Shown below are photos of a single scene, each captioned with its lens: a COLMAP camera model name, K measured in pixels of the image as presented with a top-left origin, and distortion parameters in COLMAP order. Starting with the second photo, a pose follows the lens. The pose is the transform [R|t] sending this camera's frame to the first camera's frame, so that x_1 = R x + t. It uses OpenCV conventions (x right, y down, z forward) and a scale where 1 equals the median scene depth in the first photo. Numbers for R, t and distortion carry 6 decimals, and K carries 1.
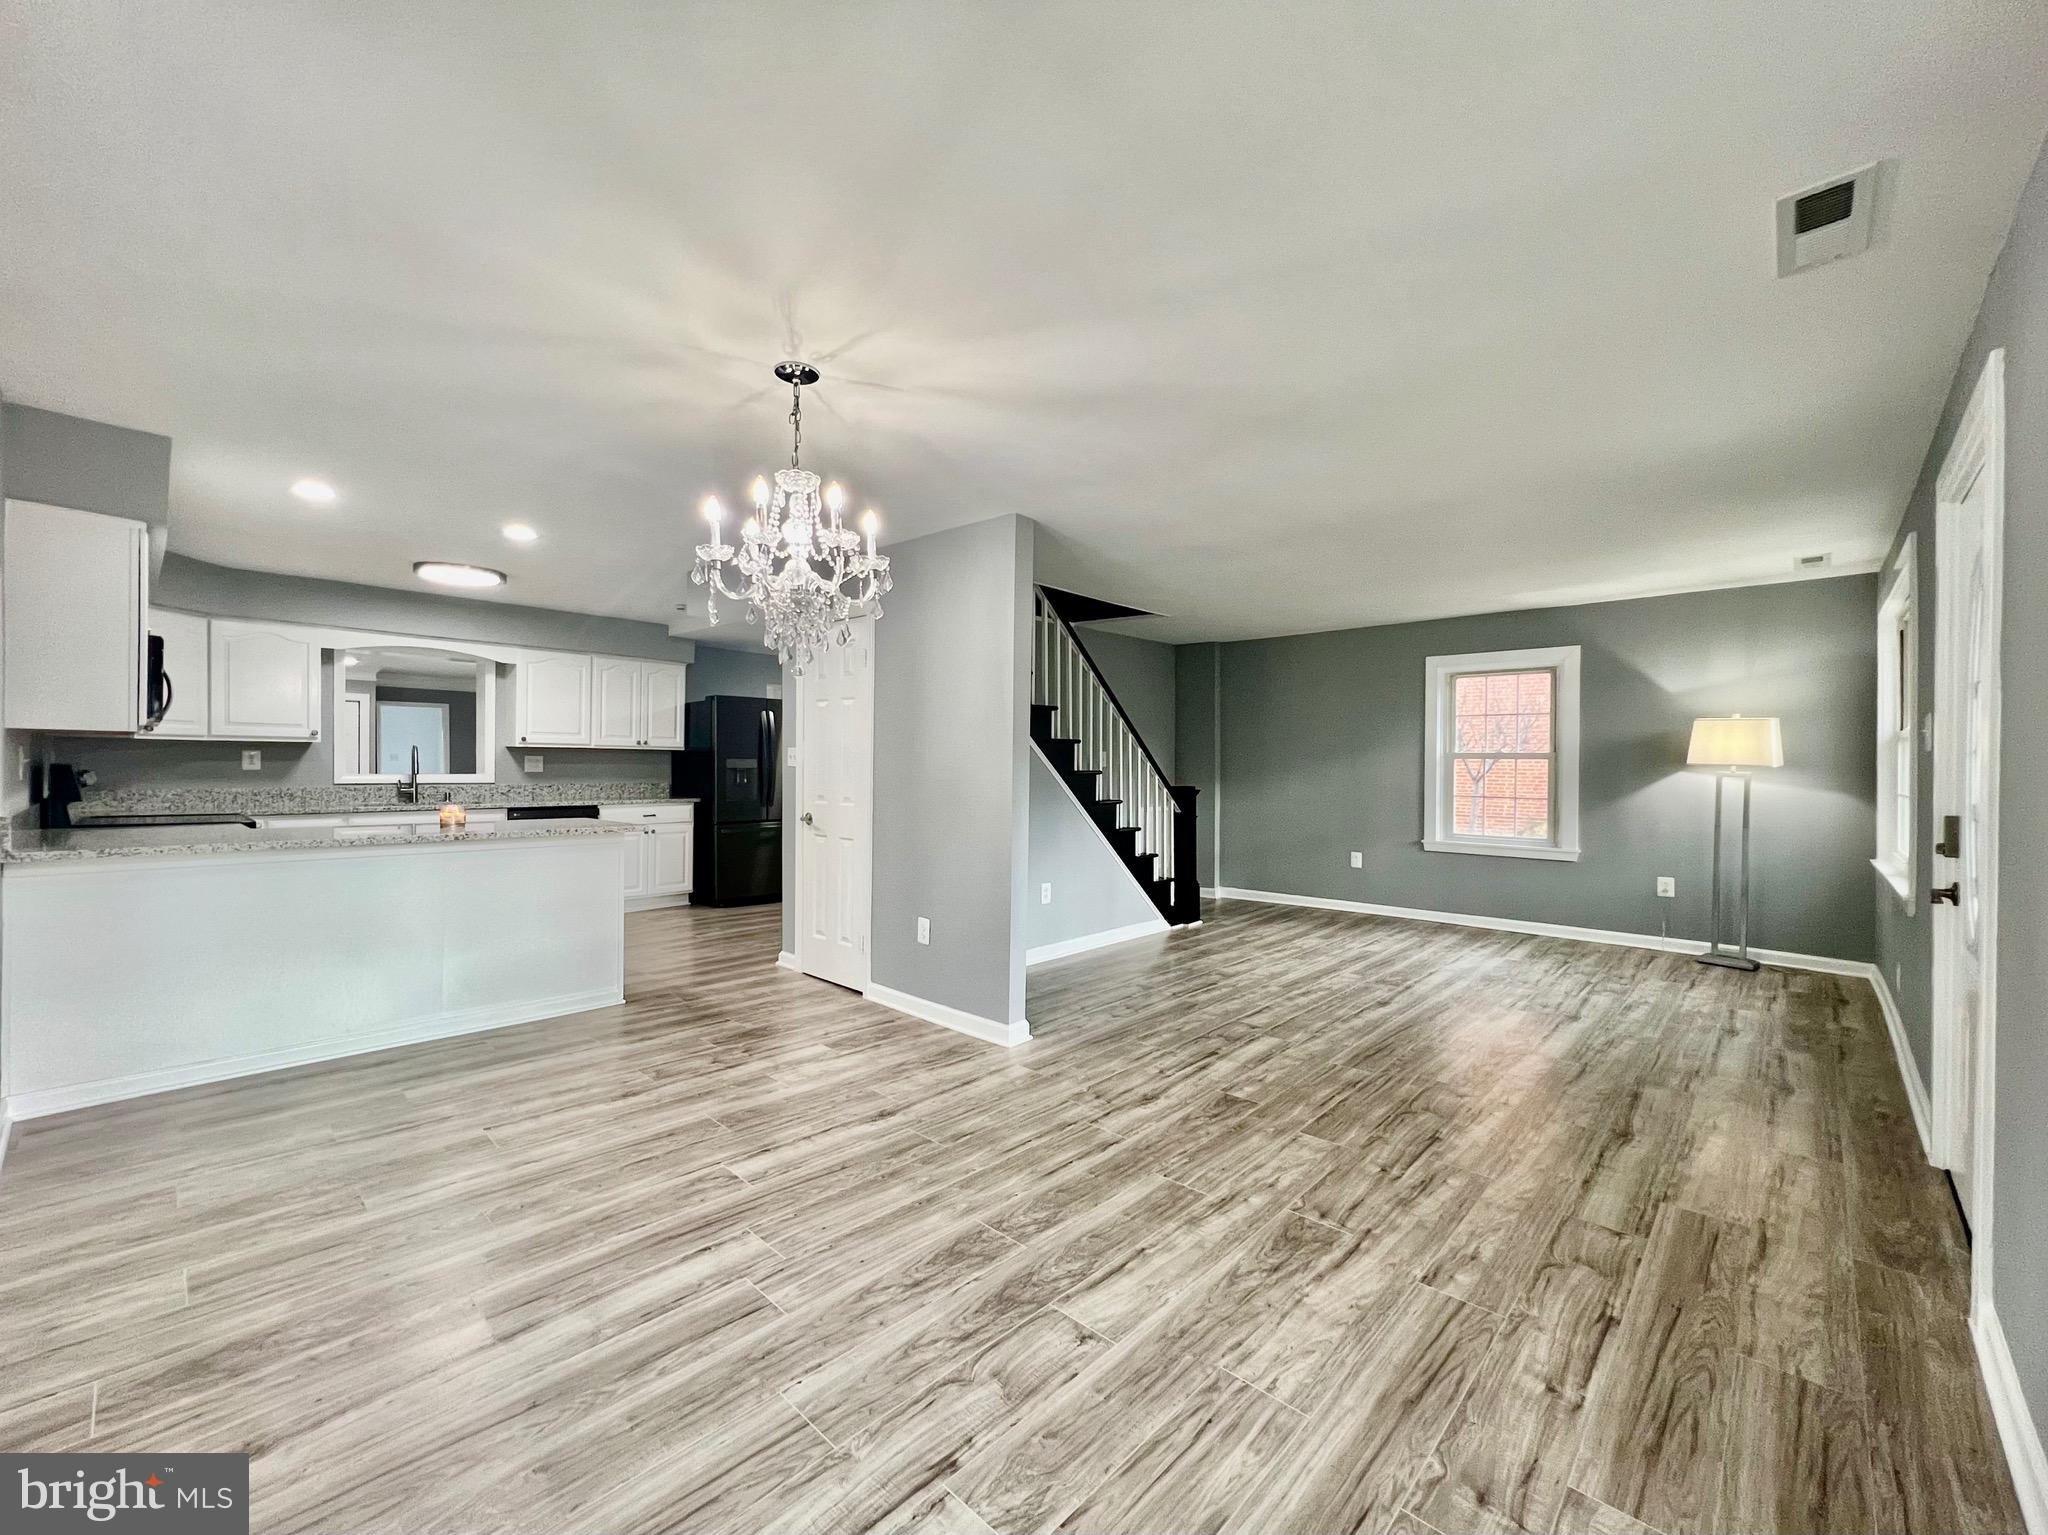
lens RADIAL K [[829.8, 0, 1030.3], [0, 829.8, 779.3], [0, 0, 1]] dist [-0.002976, -0.000205]
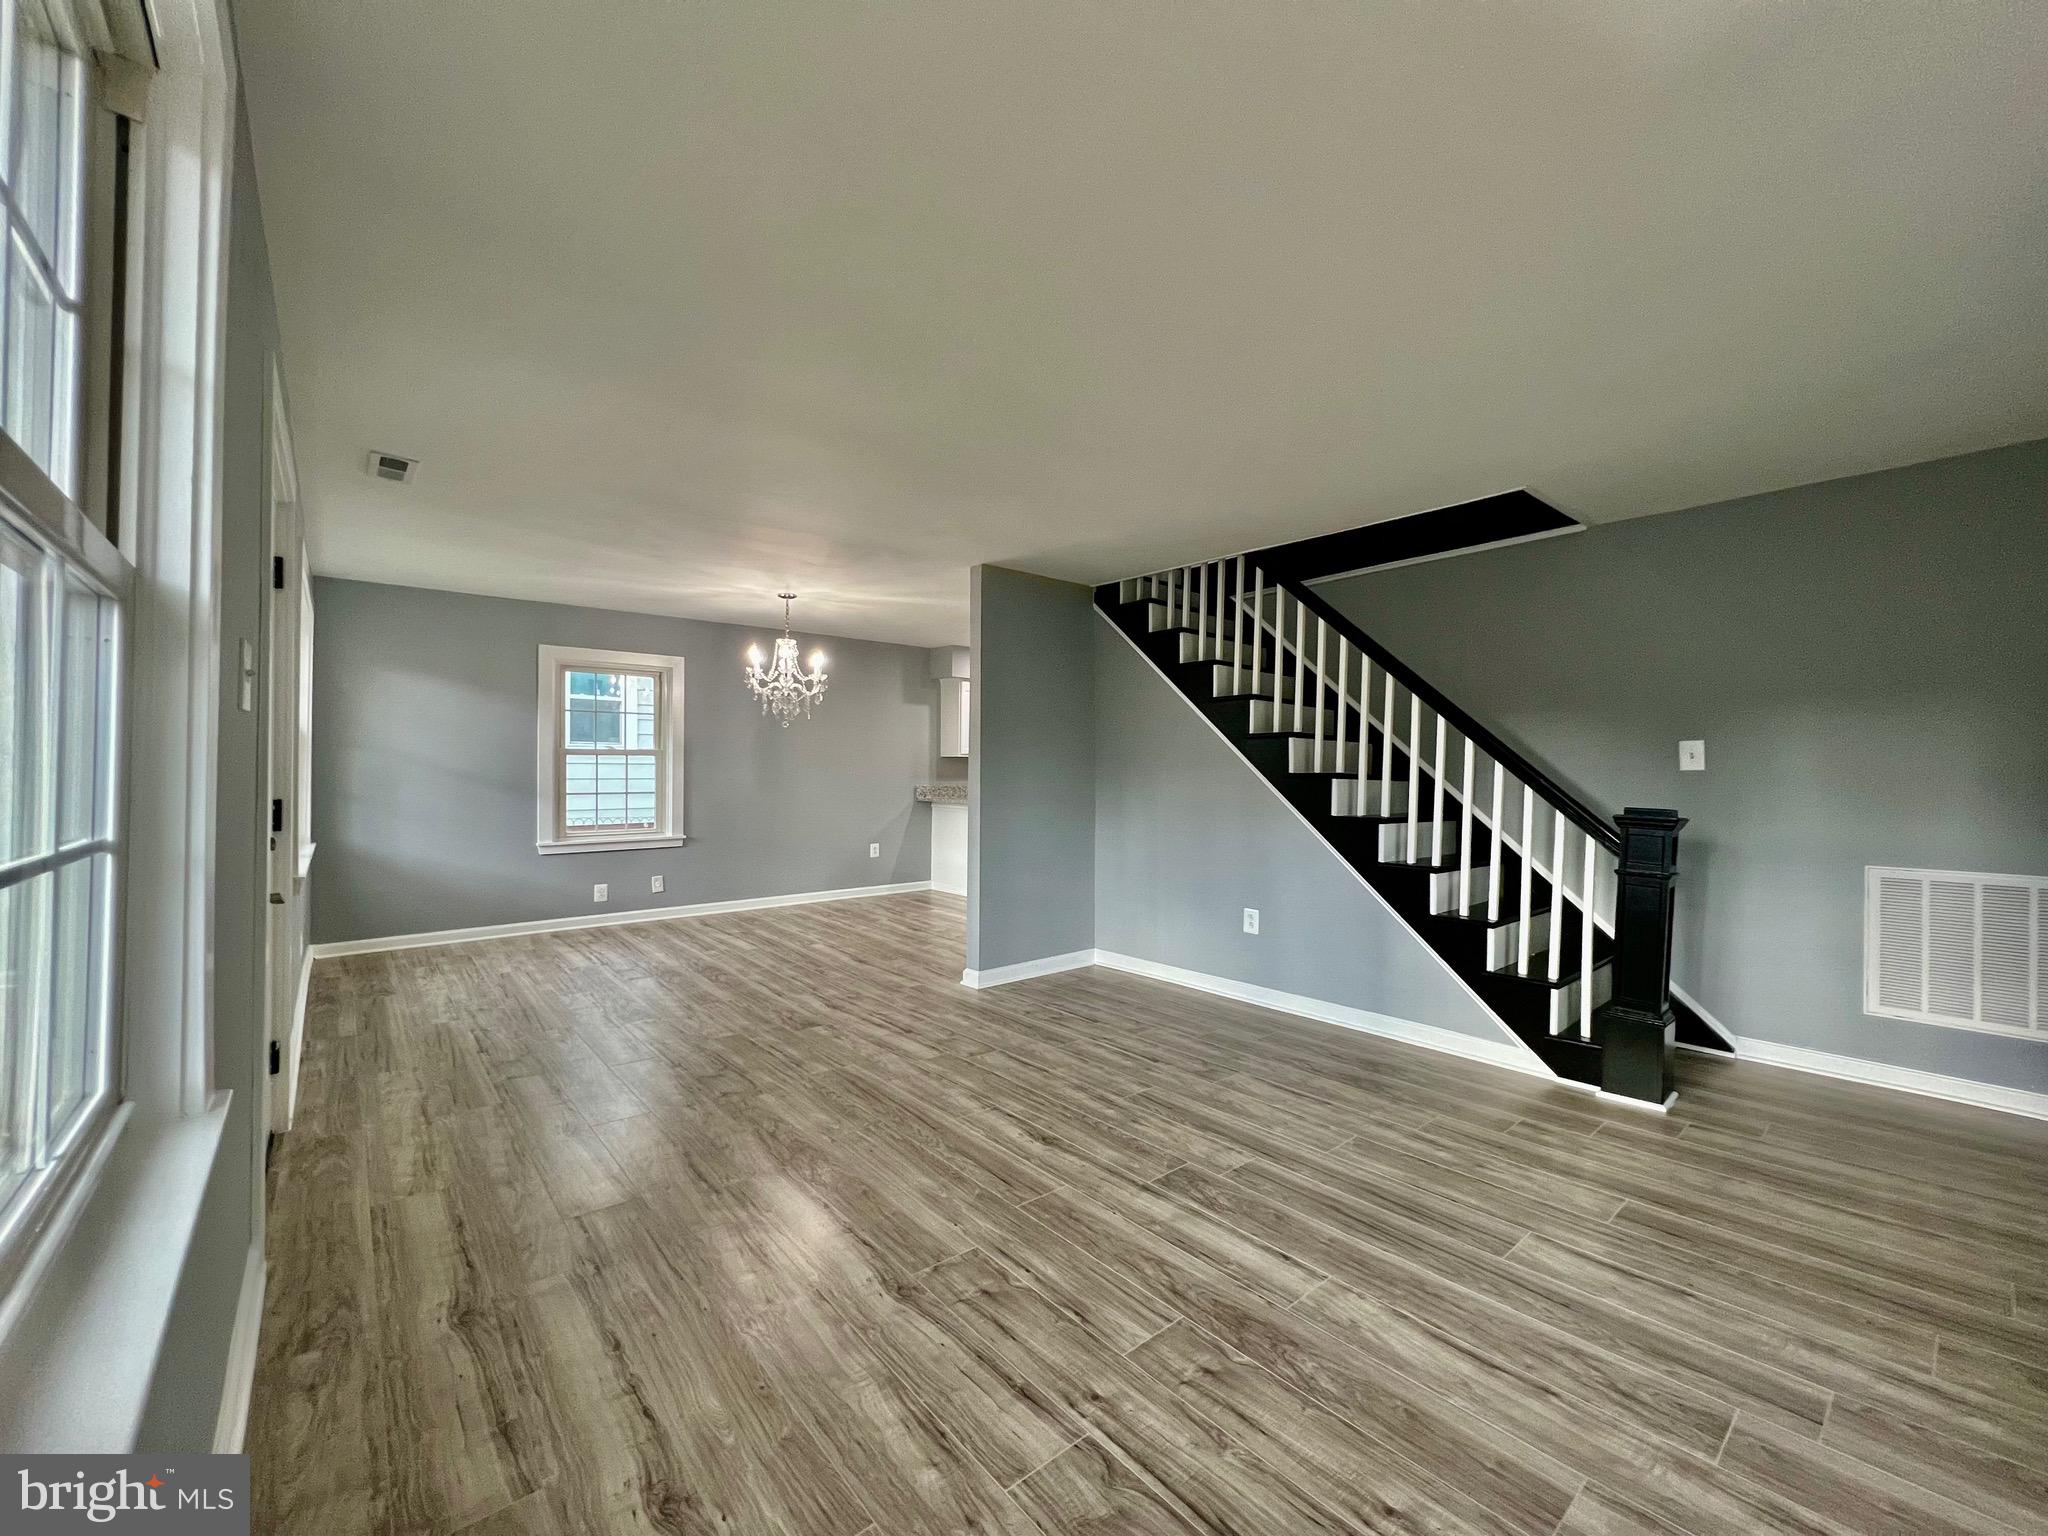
lens RADIAL K [[829.8, 0, 1029.6], [0, 829.8, 773.0], [0, 0, 1]] dist [-0.002976, -0.000205]
pose [[-0.120200, -0.006785, -0.992726, 1.297550], [-0.026027, 0.999654, -0.003681, -0.002067], [0.992408, 0.025396, -0.120336, 1.308854]]
